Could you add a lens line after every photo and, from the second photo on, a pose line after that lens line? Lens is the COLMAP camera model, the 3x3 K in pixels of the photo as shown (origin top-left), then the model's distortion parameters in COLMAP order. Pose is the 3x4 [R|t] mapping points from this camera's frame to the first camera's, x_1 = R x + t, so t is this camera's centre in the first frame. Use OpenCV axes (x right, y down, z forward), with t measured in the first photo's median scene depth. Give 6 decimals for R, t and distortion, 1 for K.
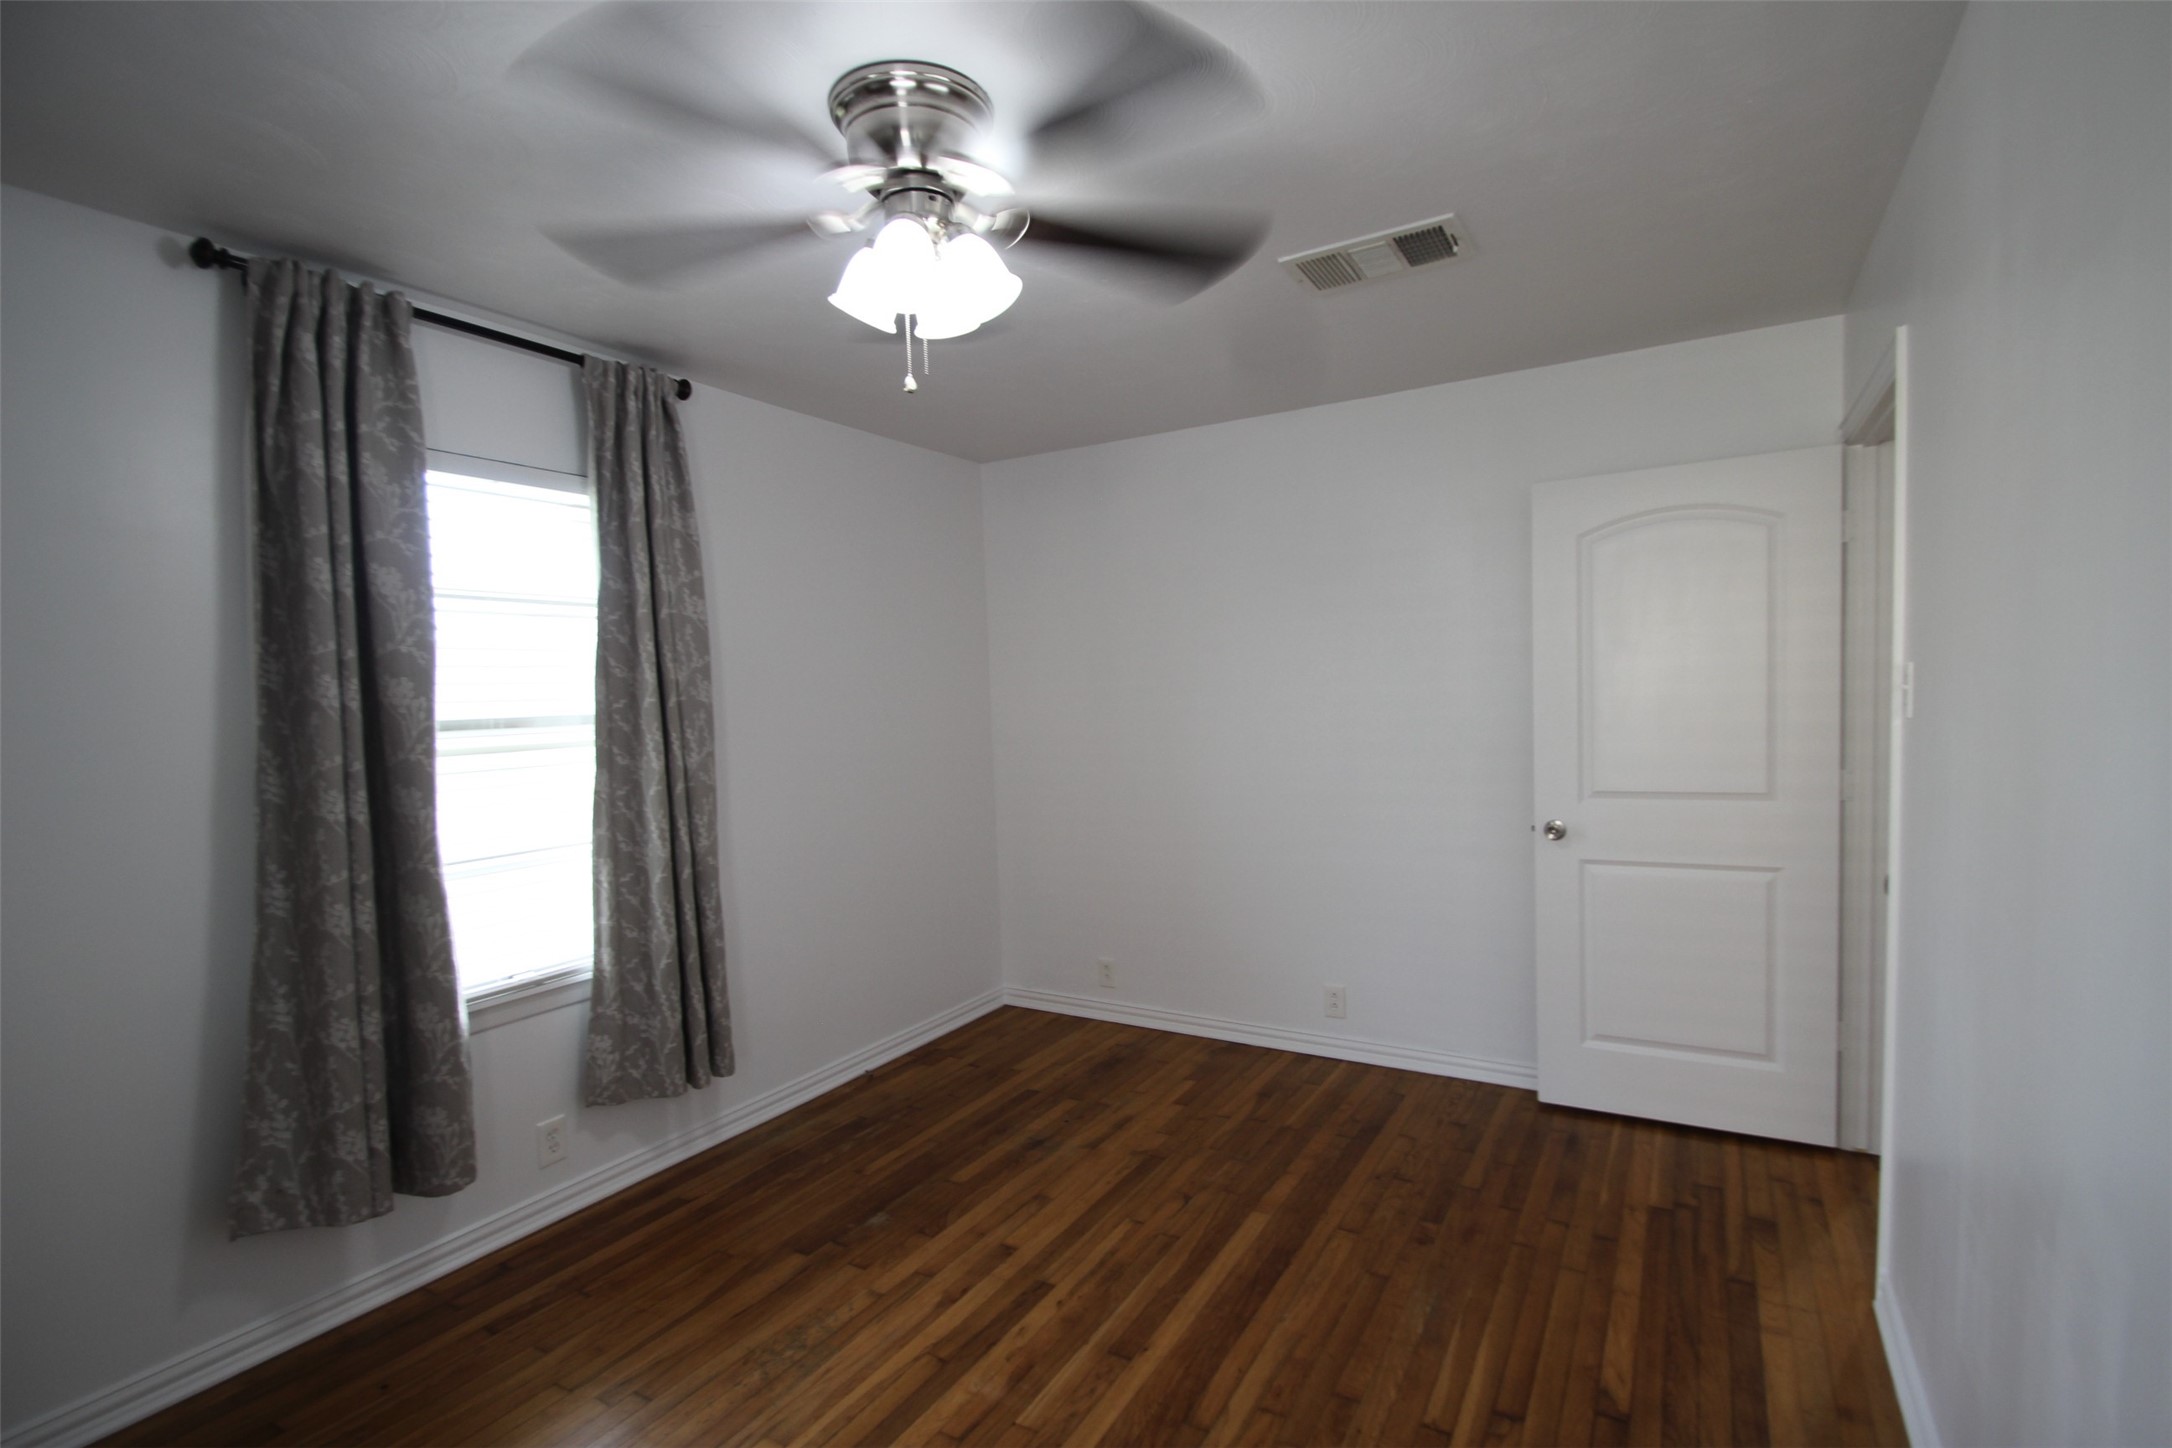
lens RADIAL K [[1020.1, 0, 1086.6], [0, 1020.1, 752.2], [0, 0, 1]] dist [0.016931, -0.018976]
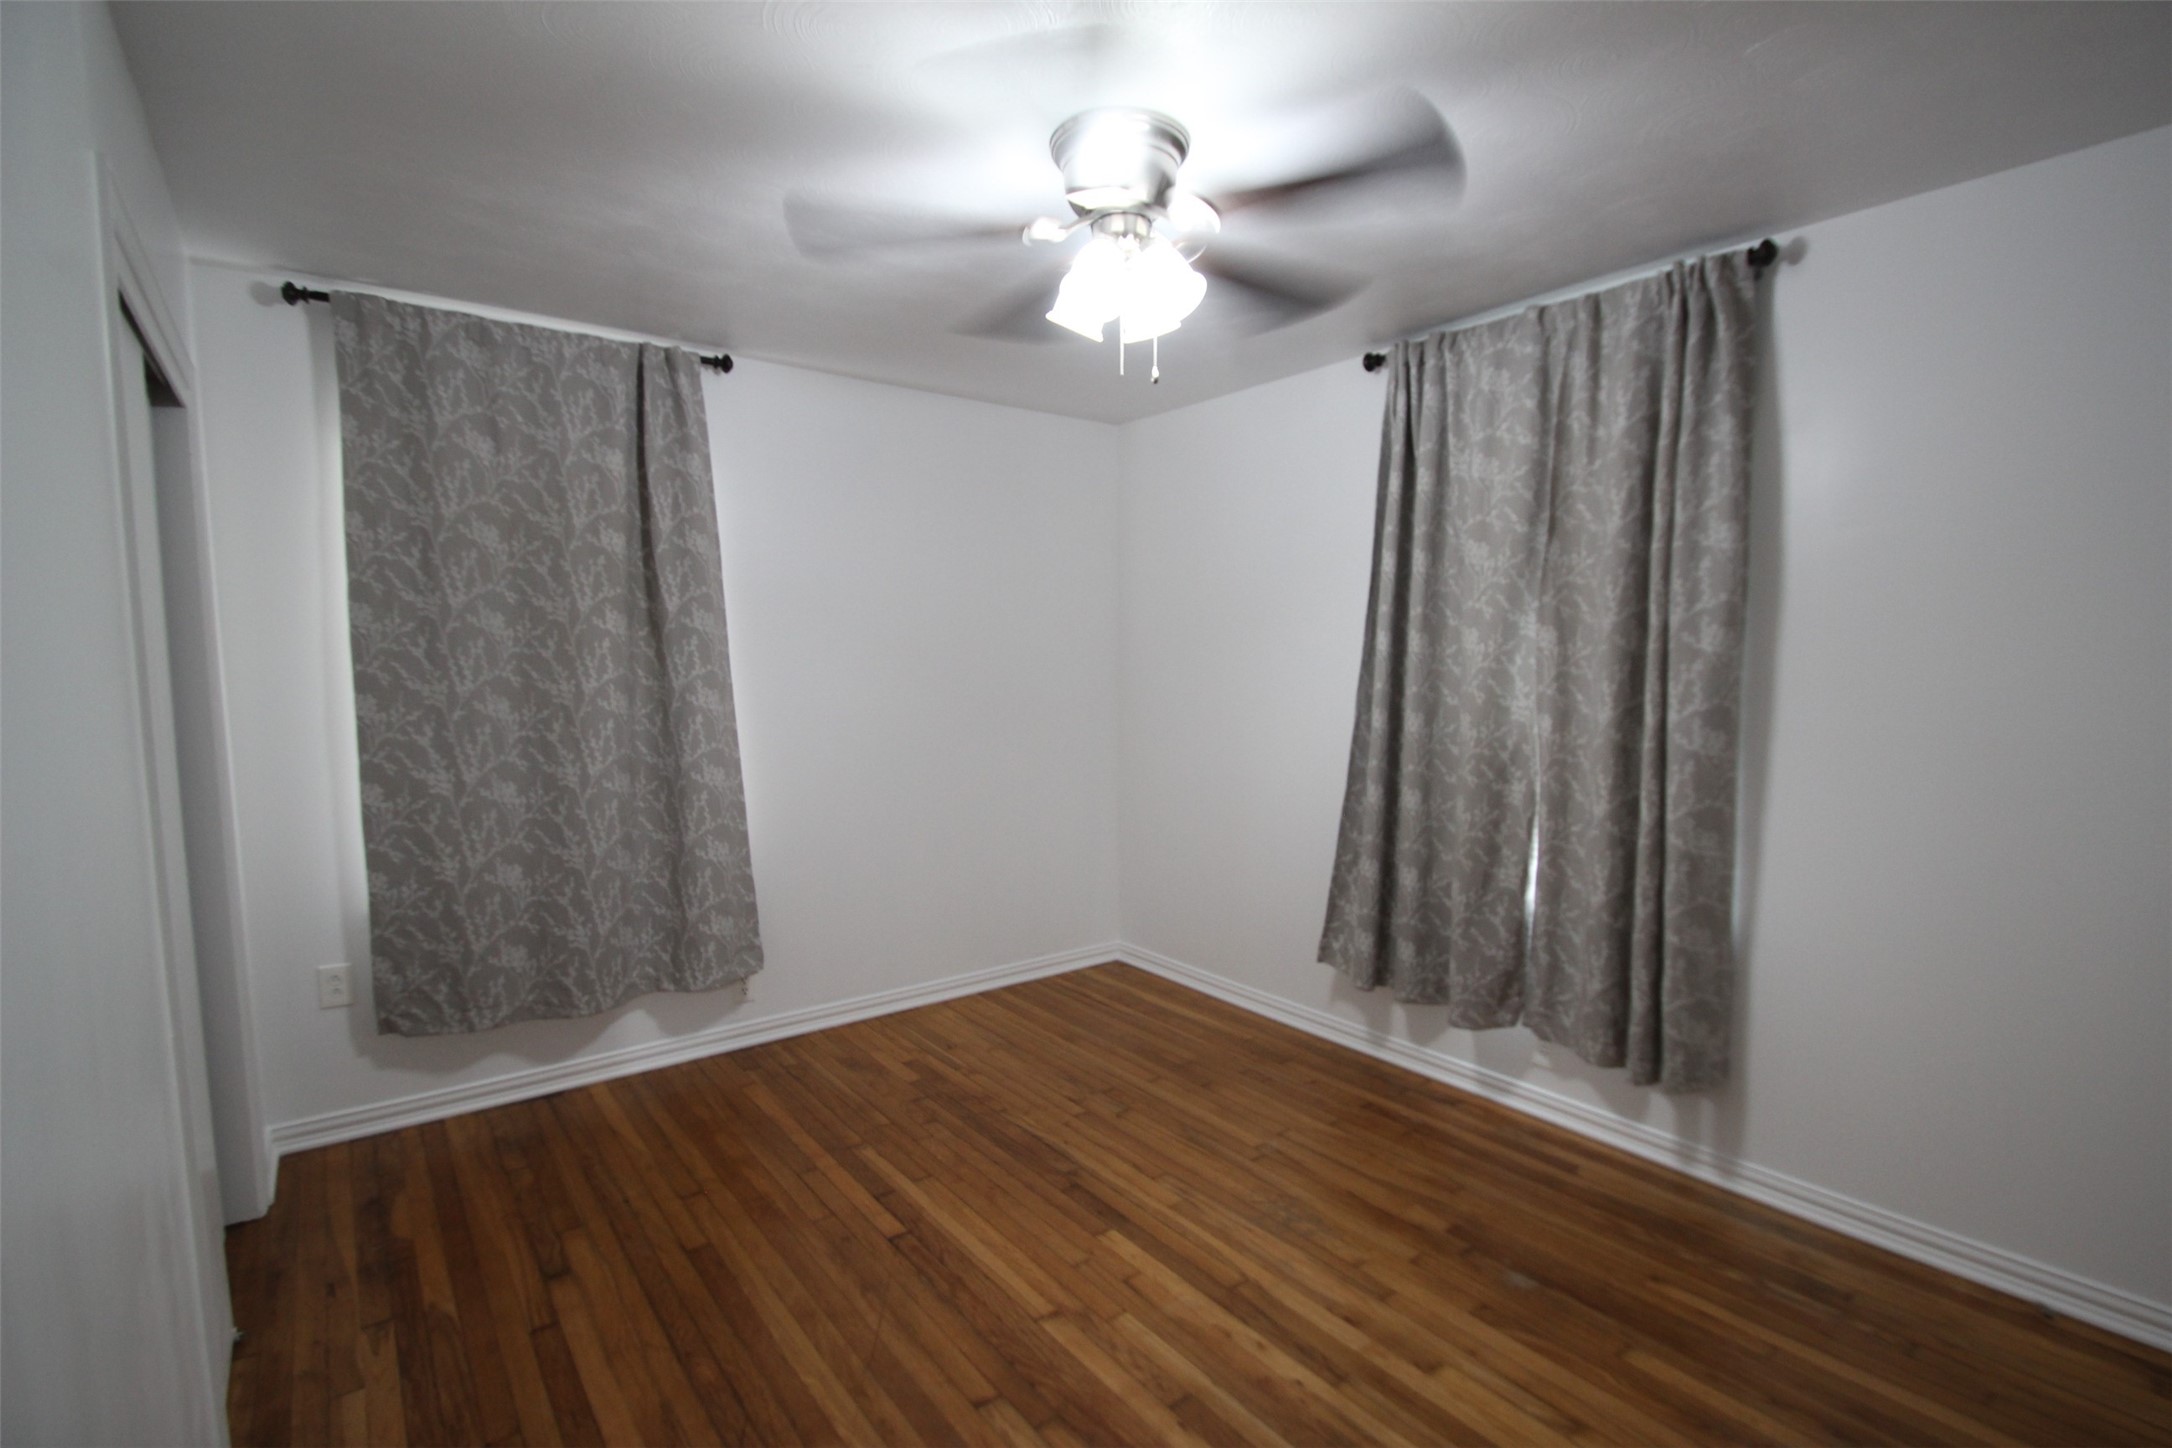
lens RADIAL K [[1020.1, 0, 1086.6], [0, 1020.1, 752.2], [0, 0, 1]] dist [0.016931, -0.018976]
pose [[-0.381132, 0.119139, -0.916812, 0.694449], [-0.038594, 0.988747, 0.144531, -0.075771], [0.923715, 0.090469, -0.372245, 1.036949]]
